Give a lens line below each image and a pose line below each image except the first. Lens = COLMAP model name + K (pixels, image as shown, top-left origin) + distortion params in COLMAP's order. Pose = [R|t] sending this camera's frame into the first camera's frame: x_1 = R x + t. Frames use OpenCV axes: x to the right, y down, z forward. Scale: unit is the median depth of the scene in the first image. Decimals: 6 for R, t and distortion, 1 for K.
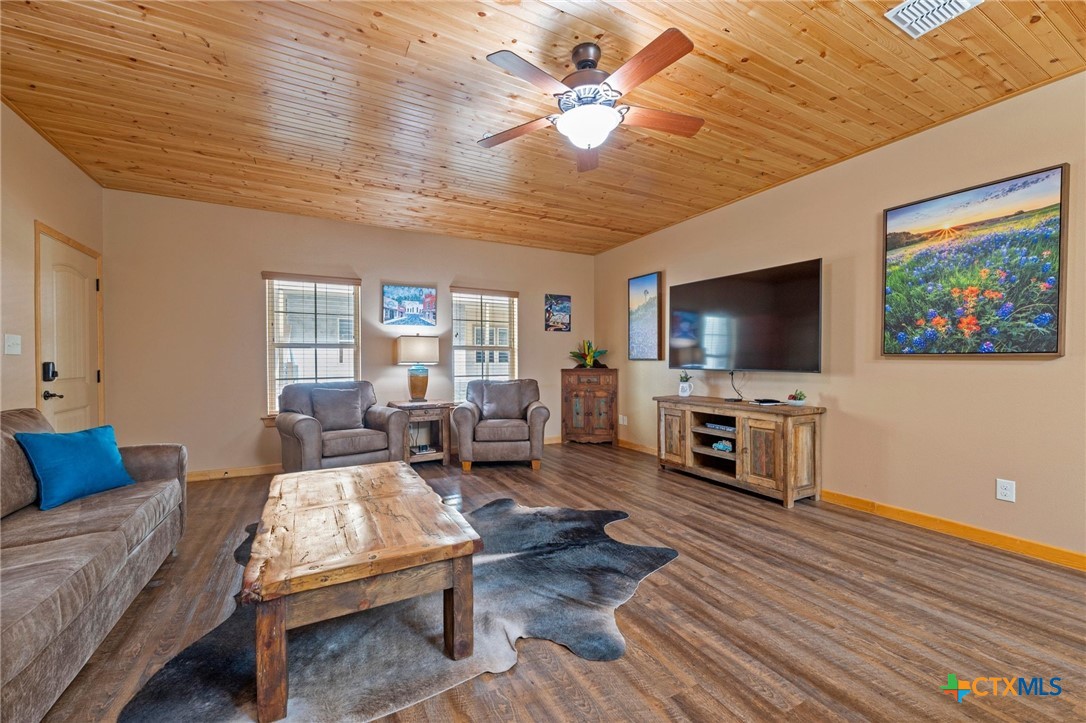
lens RADIAL K [[431.9, 0, 542.2], [0, 431.9, 363.5], [0, 0, 1]] dist [-0.000177, 0.000151]
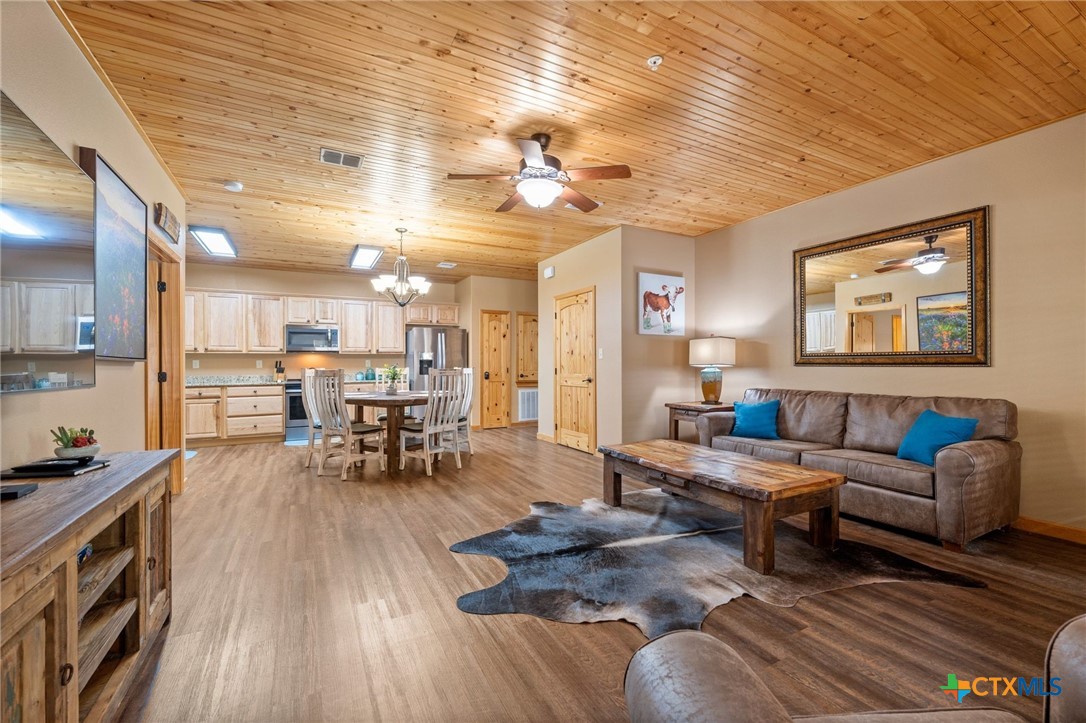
lens RADIAL K [[451.9, 0, 542.9], [0, 451.9, 363.9], [0, 0, 1]] dist [-0.000468, -0.000024]
pose [[-0.999976, 0.006921, 0.000590, 0.050539], [0.006924, 0.999964, 0.004975, -0.006118], [-0.000556, 0.004979, -0.999987, 1.224074]]
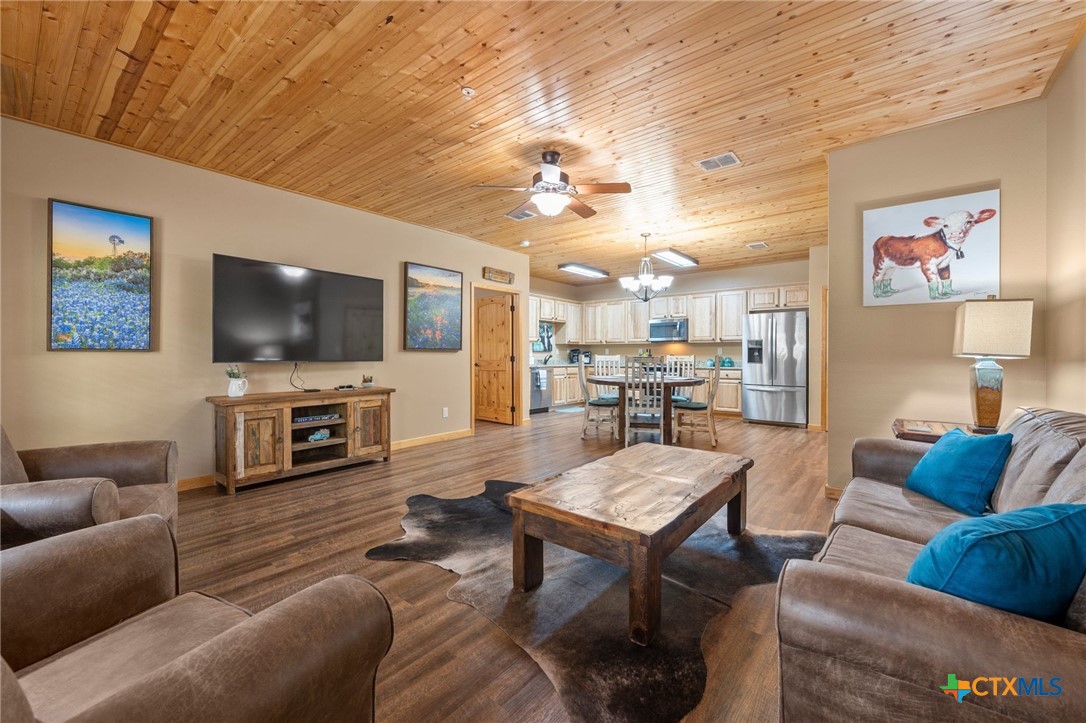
lens RADIAL K [[438.3, 0, 543.3], [0, 438.3, 353.7], [0, 0, 1]] dist [0.000149, 0.000015]
pose [[-0.384852, 0.000405, 0.922978, -0.679835], [0.006398, 0.999977, 0.002229, -0.001877], [-0.922956, 0.006763, -0.384846, 0.826026]]
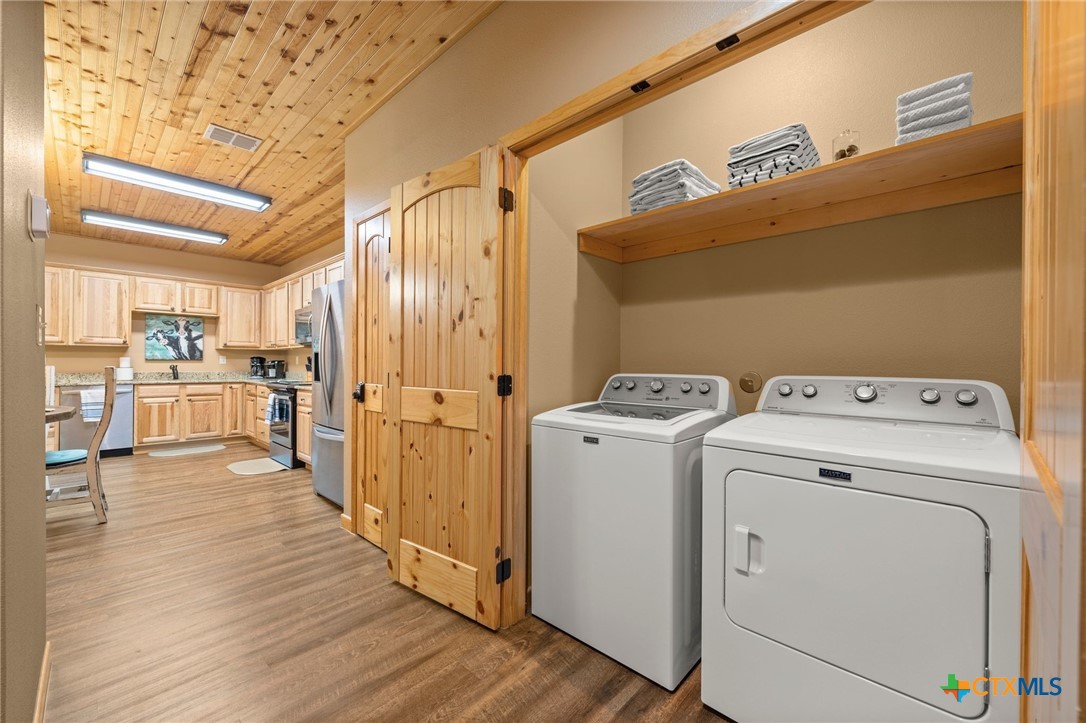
lens RADIAL K [[431.9, 0, 542.2], [0, 431.9, 363.5], [0, 0, 1]] dist [-0.000177, 0.000151]
pose [[-0.319167, -0.000509, 0.947698, -0.414194], [0.004453, 0.999988, 0.002037, 0.005384], [-0.947688, 0.004870, -0.319161, -0.648537]]
